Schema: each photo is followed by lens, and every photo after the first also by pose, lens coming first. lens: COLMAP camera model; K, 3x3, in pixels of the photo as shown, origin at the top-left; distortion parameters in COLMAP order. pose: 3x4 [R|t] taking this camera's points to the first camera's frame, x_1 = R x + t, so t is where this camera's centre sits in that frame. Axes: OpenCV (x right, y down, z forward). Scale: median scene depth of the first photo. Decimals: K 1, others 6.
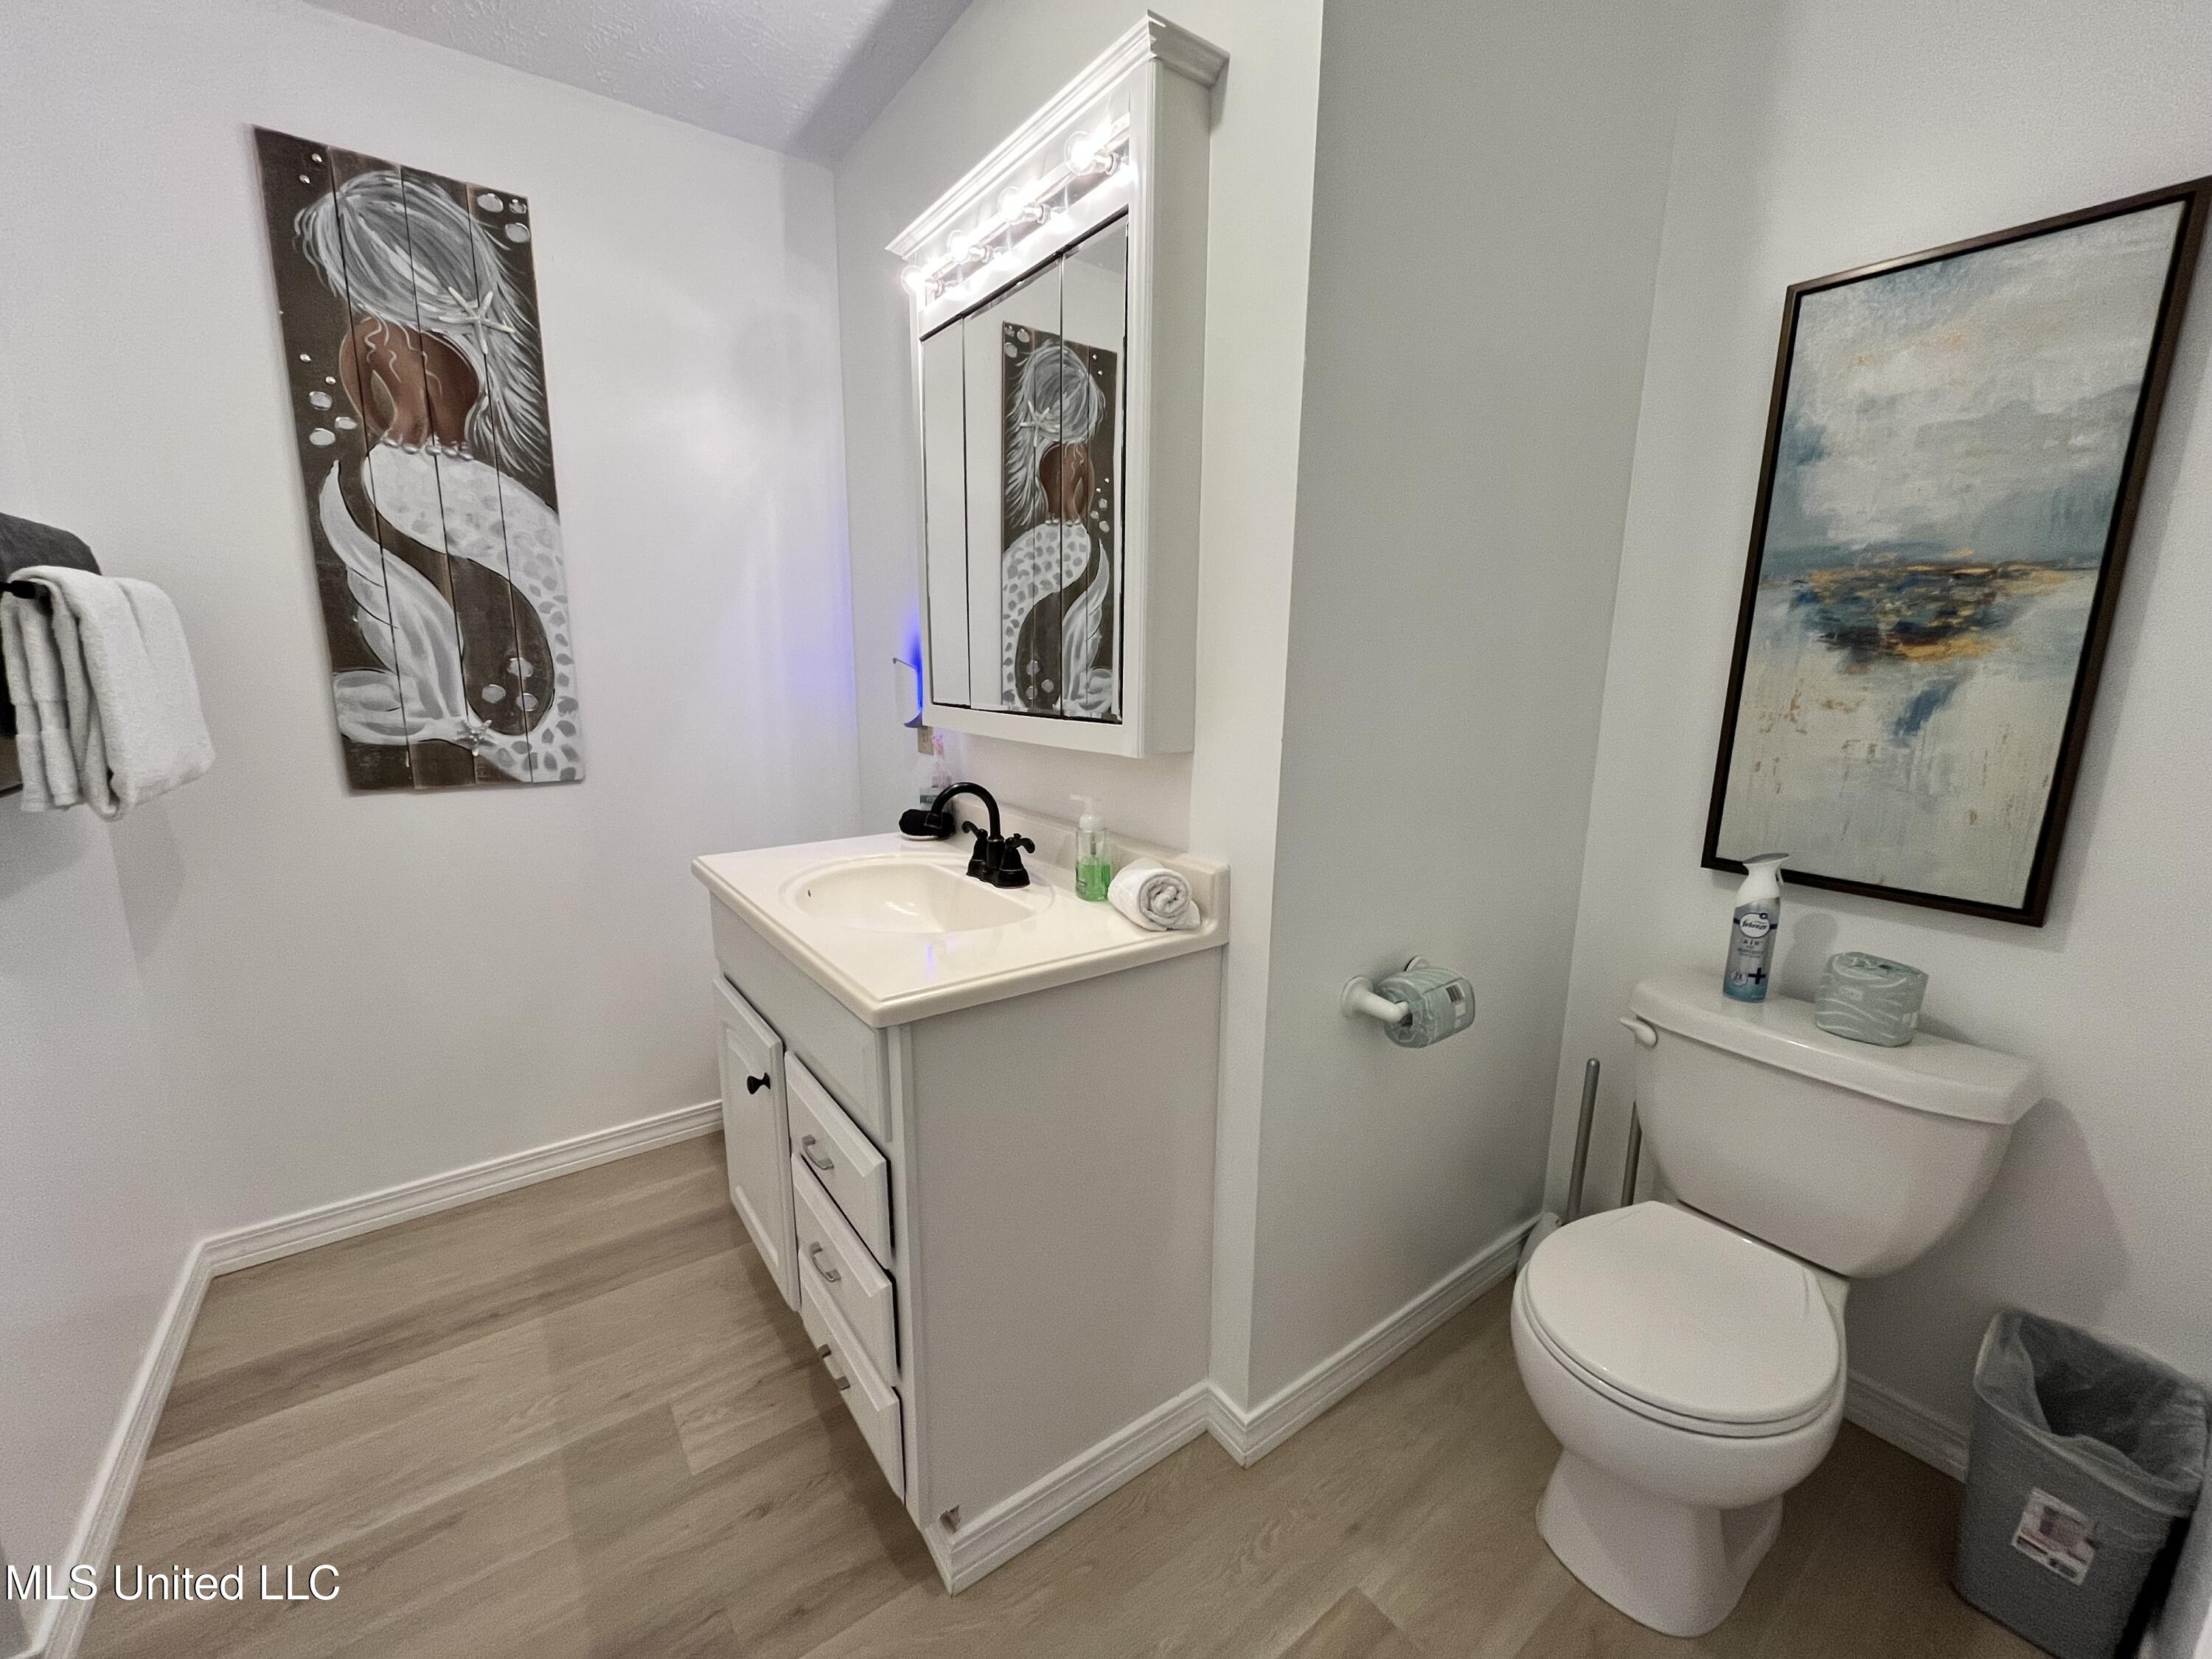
lens RADIAL K [[893.2, 0, 1104.5], [0, 893.2, 833.0], [0, 0, 1]] dist [-0.002692, -0.000437]
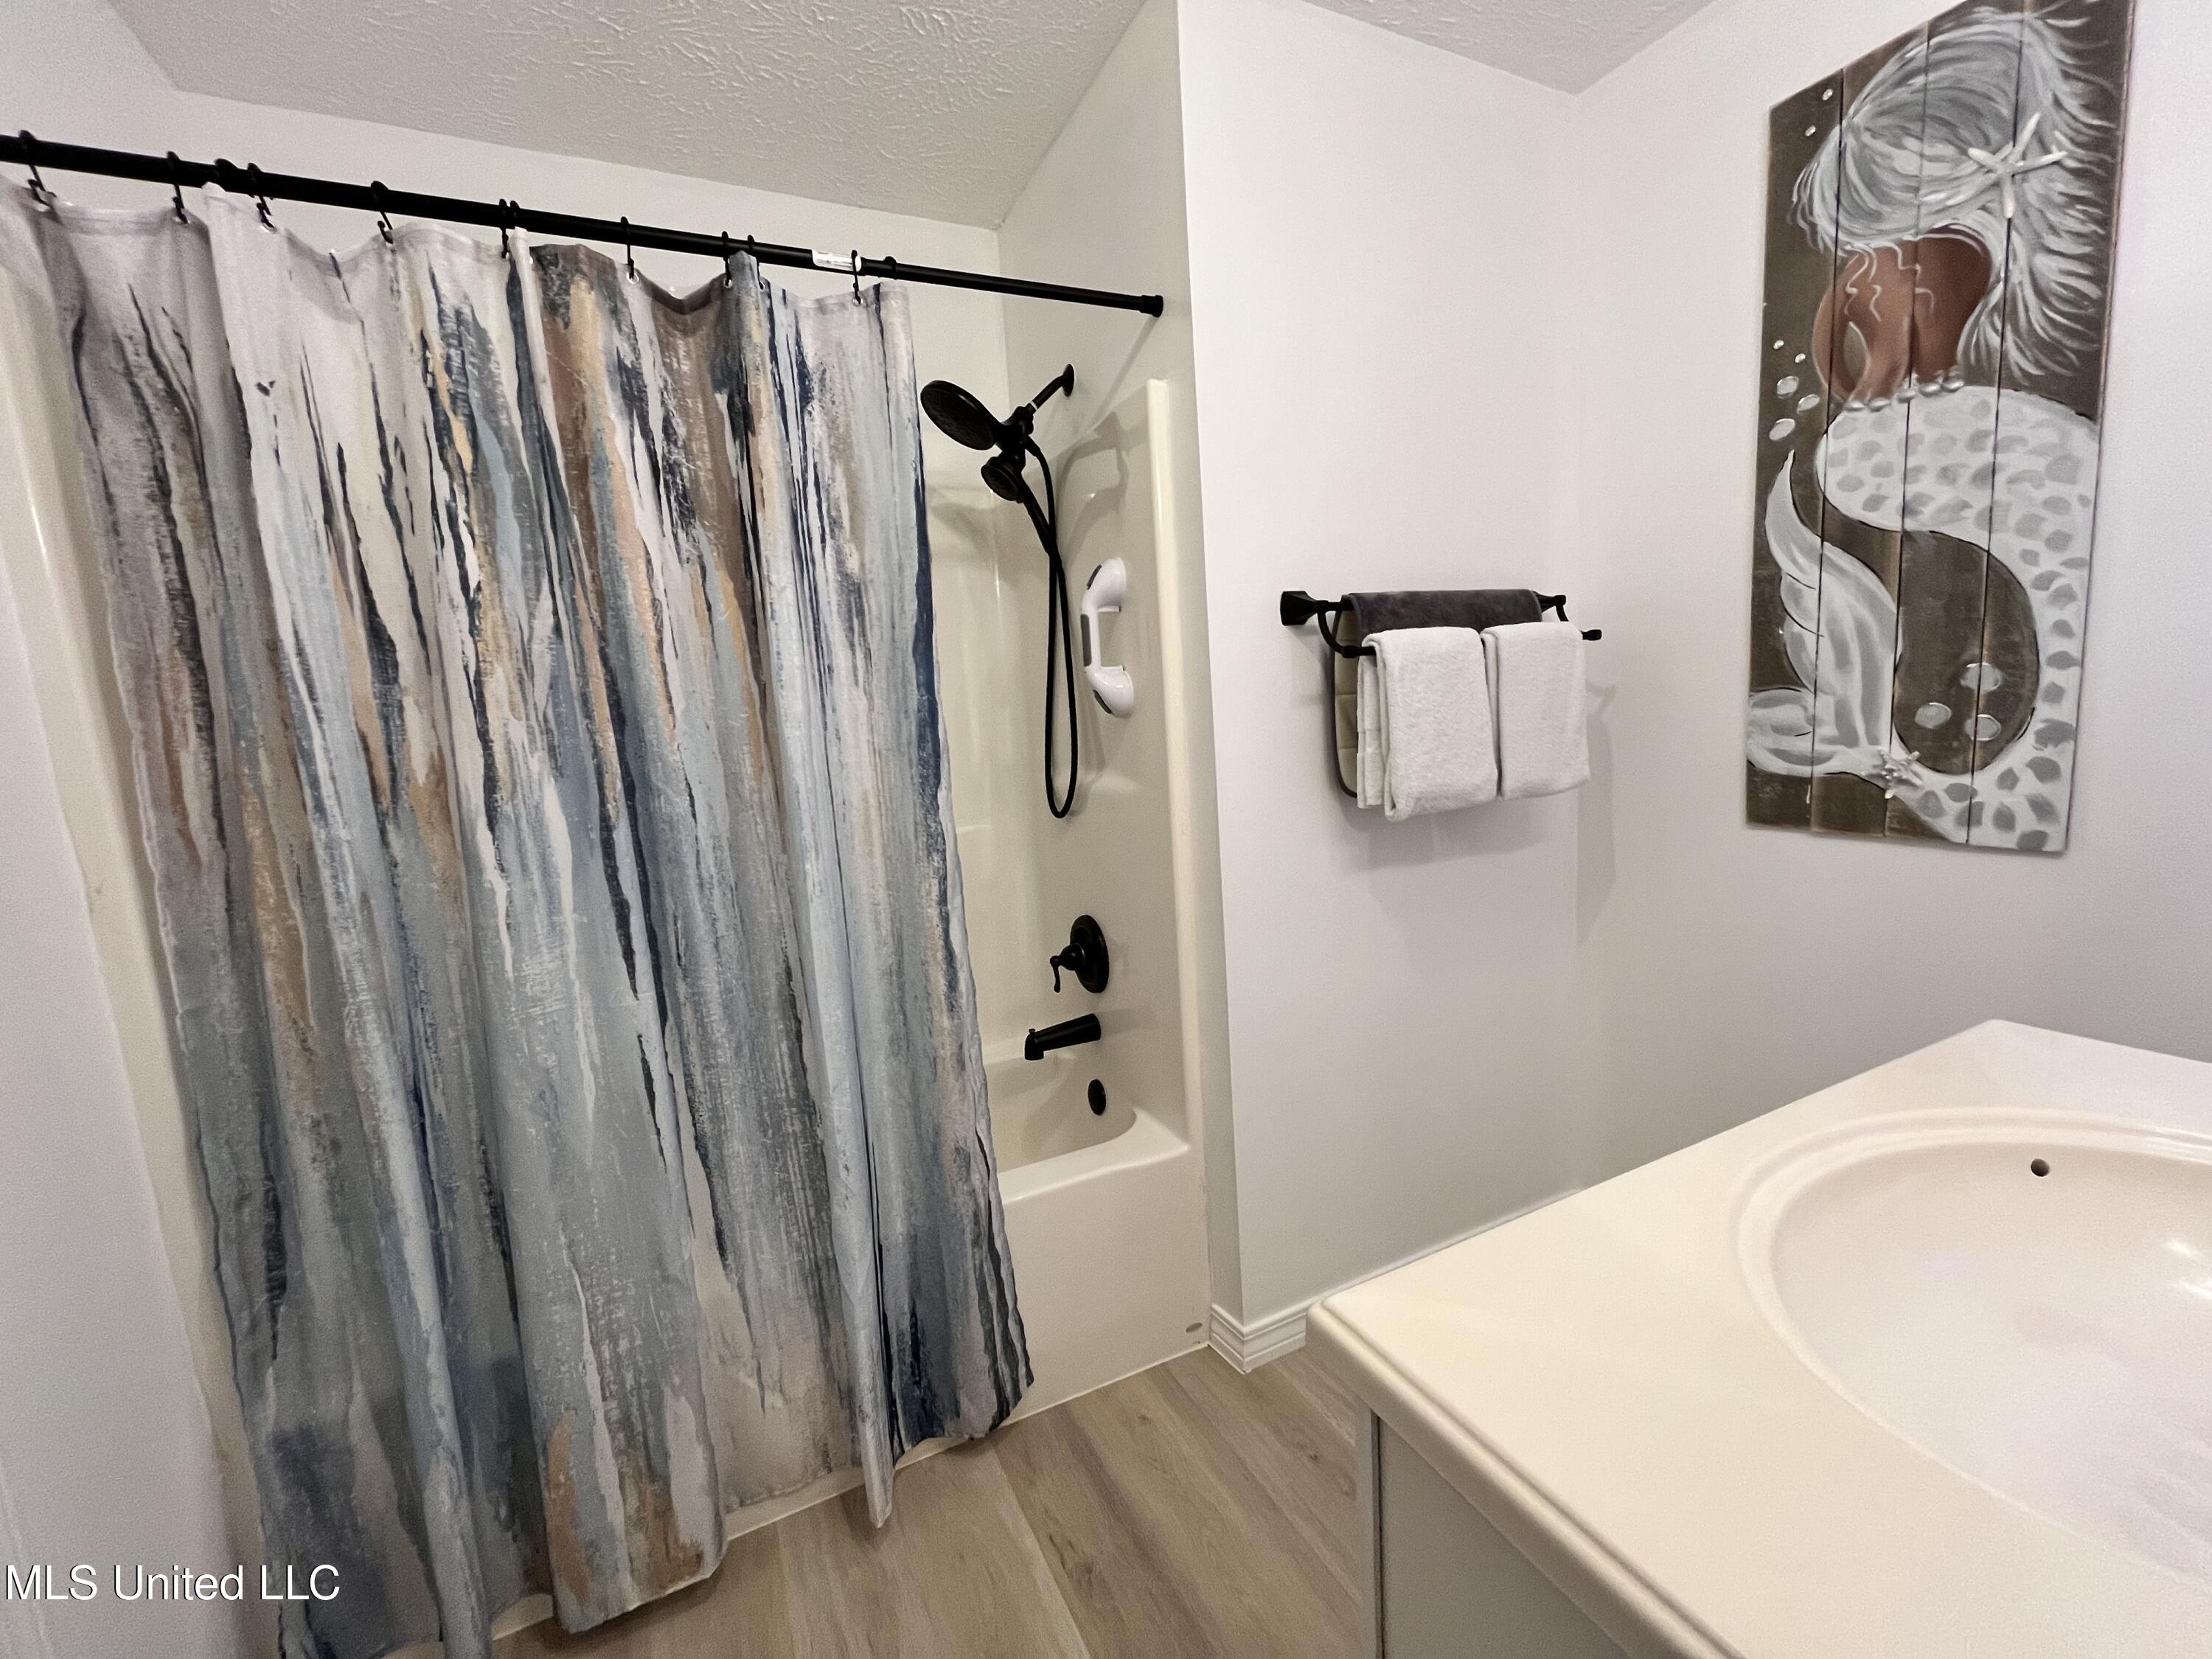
lens RADIAL K [[893.2, 0, 1103.2], [0, 893.2, 827.0], [0, 0, 1]] dist [-0.002692, -0.000437]
pose [[-0.176101, 0.131937, -0.975490, 0.147657], [-0.128812, 0.979367, 0.155715, -0.097752], [0.975908, 0.153076, -0.155473, 0.494931]]
